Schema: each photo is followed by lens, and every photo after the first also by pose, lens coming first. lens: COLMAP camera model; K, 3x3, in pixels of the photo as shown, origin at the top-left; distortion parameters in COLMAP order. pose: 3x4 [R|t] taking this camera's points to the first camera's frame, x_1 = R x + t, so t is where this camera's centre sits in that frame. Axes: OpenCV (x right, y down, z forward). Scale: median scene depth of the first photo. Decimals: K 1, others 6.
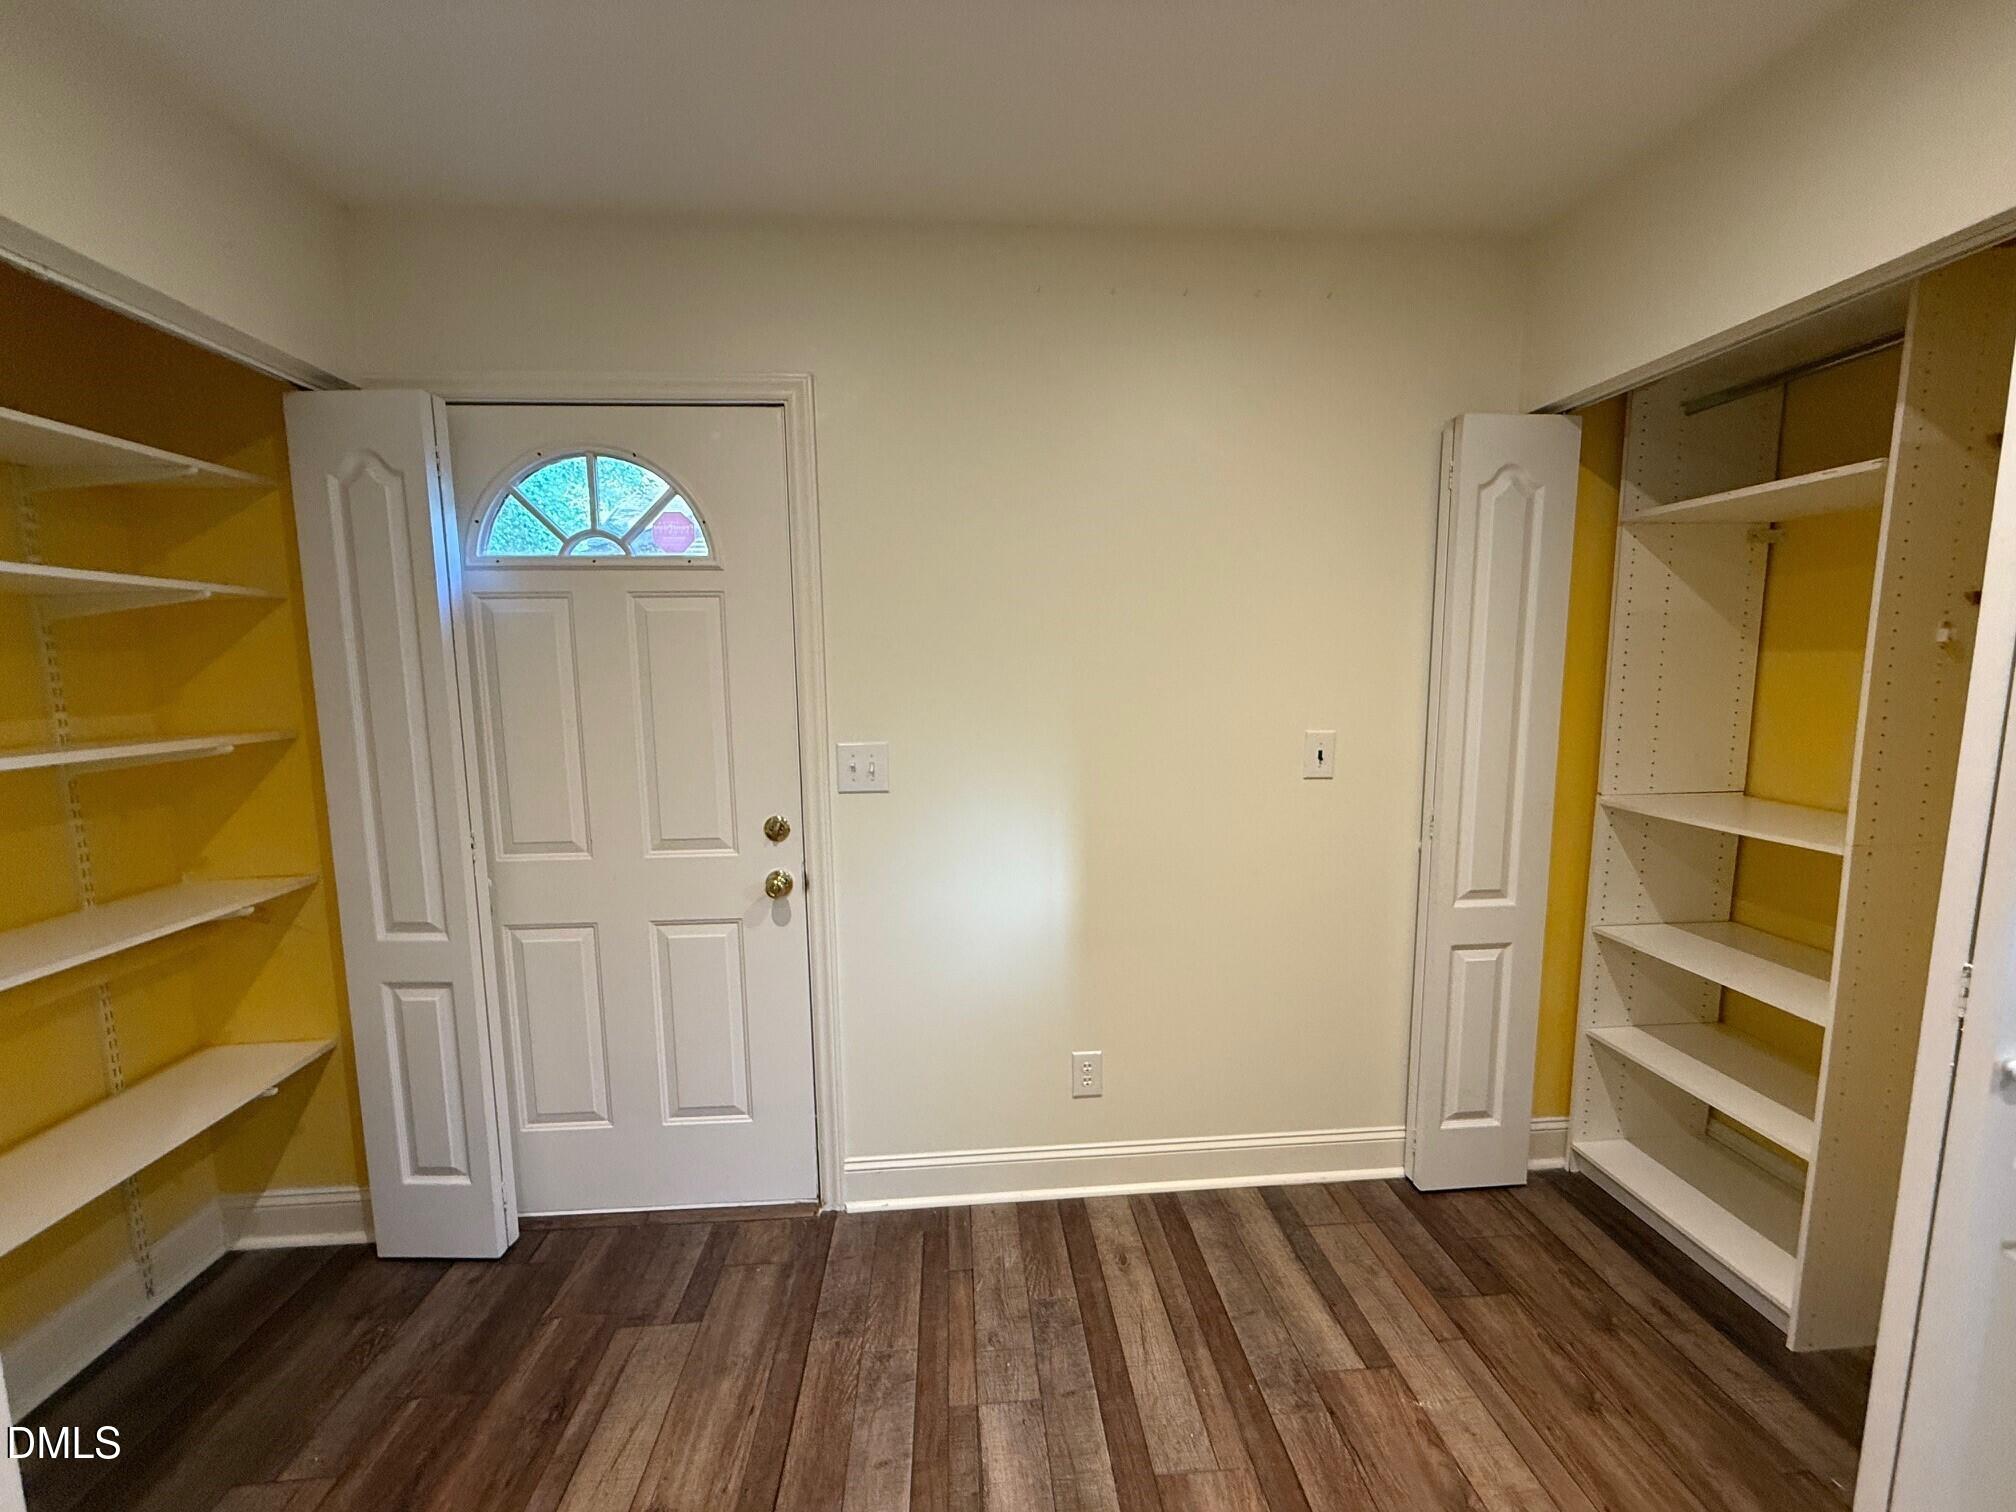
lens RADIAL K [[806.2, 0, 1009.8], [0, 806.2, 756.2], [0, 0, 1]] dist [0.001744, -0.000034]
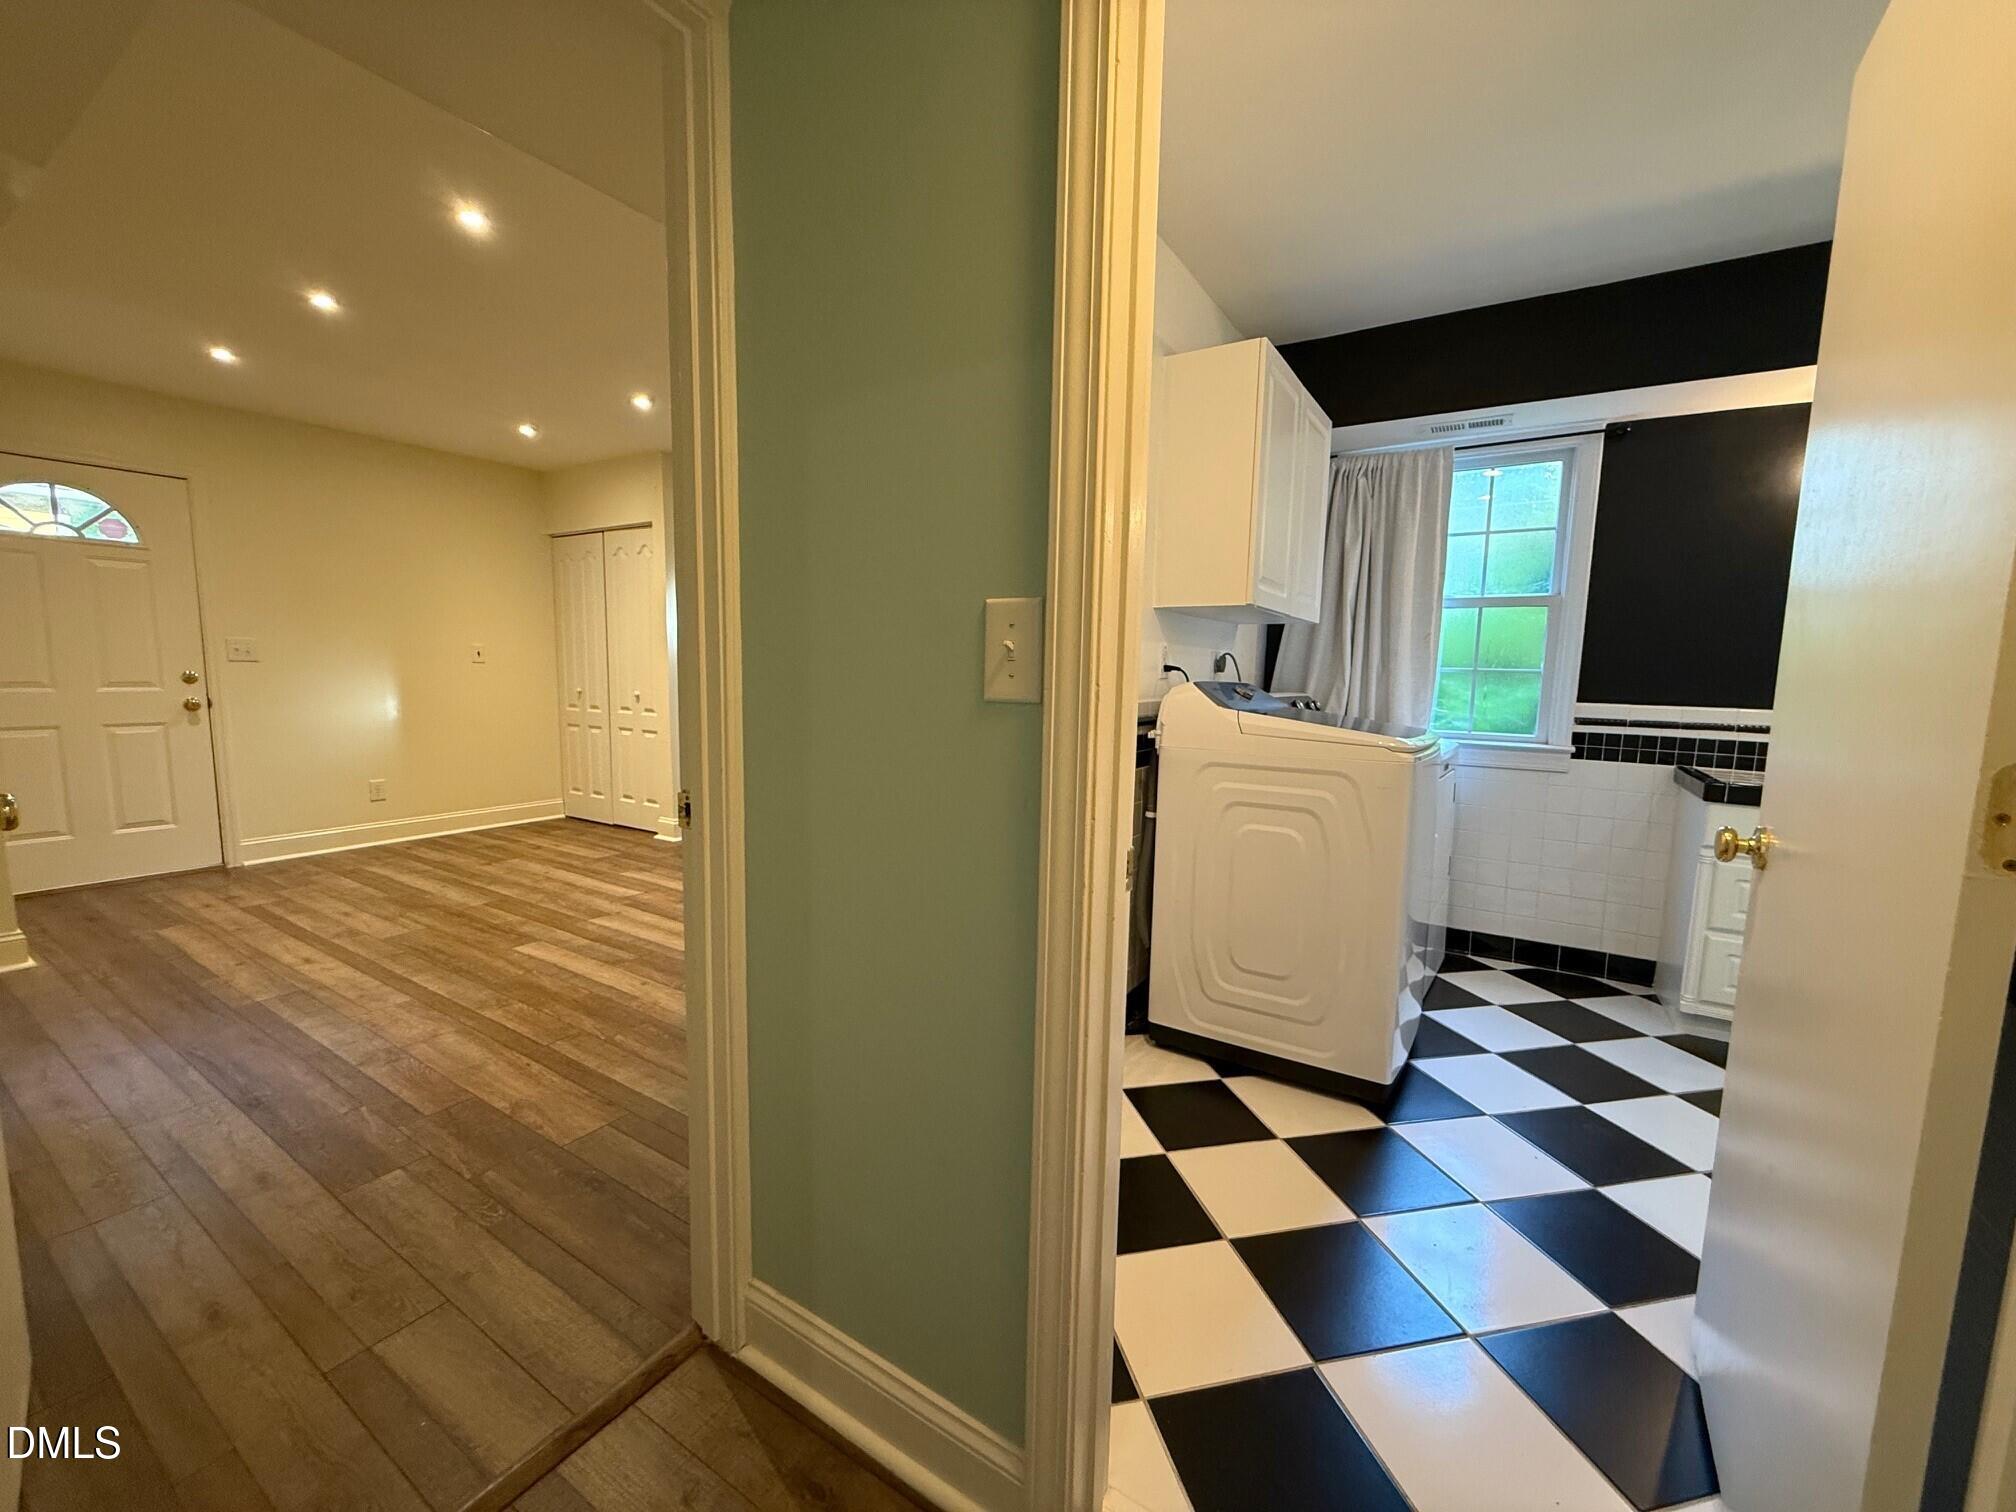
lens RADIAL K [[806.2, 0, 1005.6], [0, 806.2, 758.7], [0, 0, 1]] dist [0.001744, -0.000034]
pose [[0.599994, -0.067173, 0.797179, -0.720778], [0.070461, 0.997033, 0.030980, 0.394305], [-0.796895, 0.037582, 0.602947, -1.989121]]
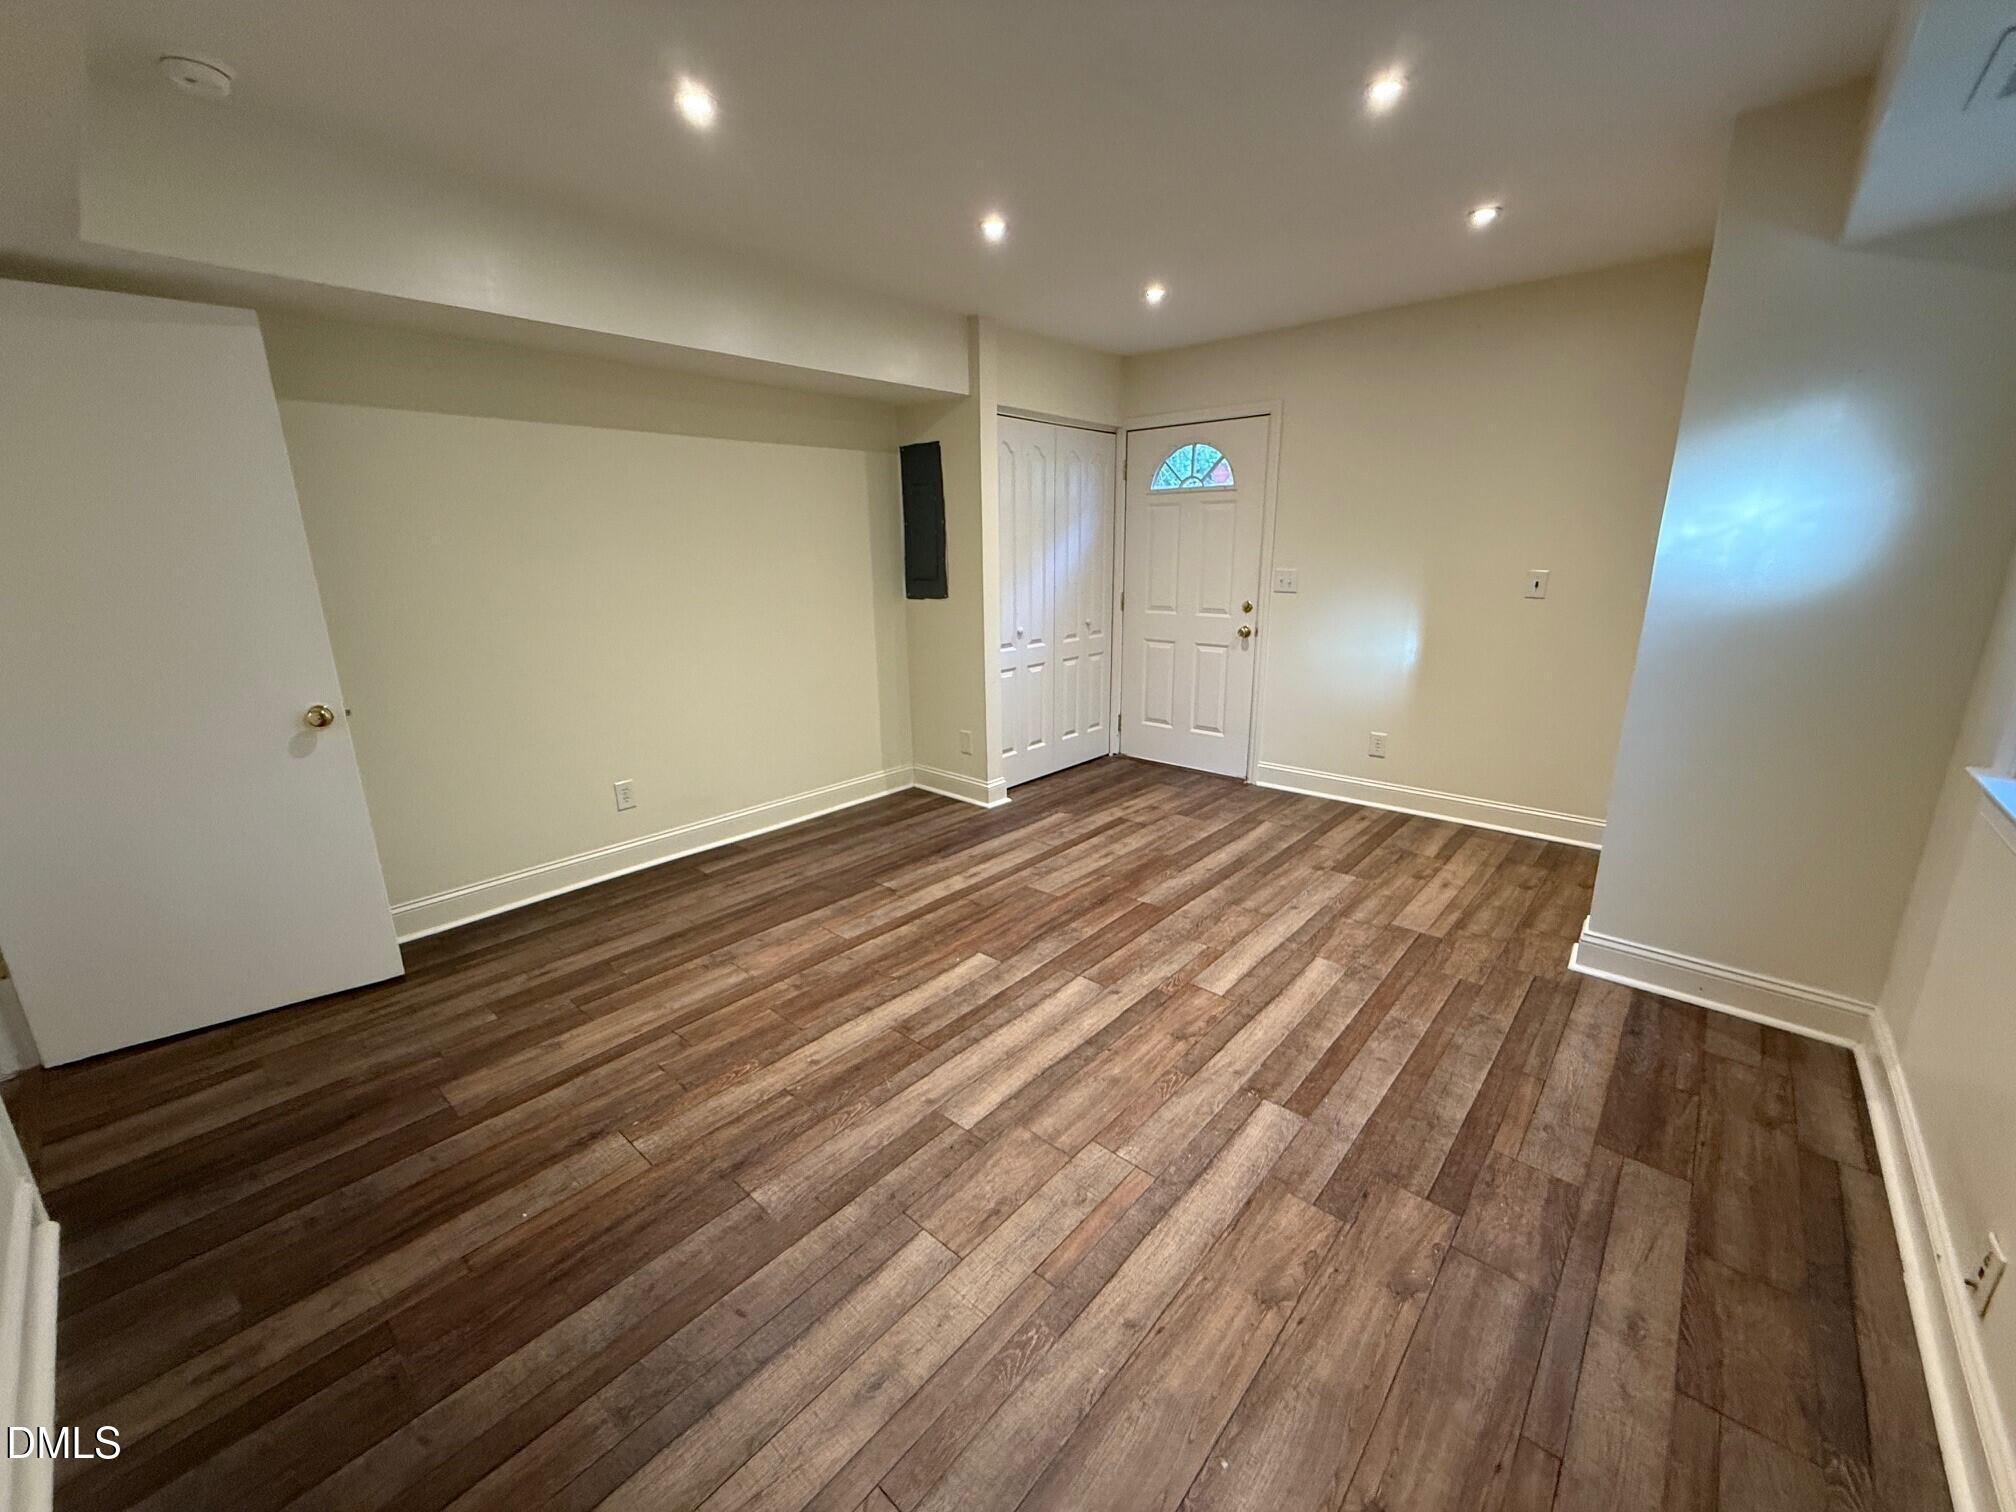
lens RADIAL K [[806.2, 0, 1005.1], [0, 806.2, 755.5], [0, 0, 1]] dist [0.001744, -0.000034]
pose [[0.695198, 0.187170, -0.694023, 0.921102], [-0.081693, 0.979822, 0.182416, 0.146364], [0.714162, -0.070118, 0.696460, -1.135855]]
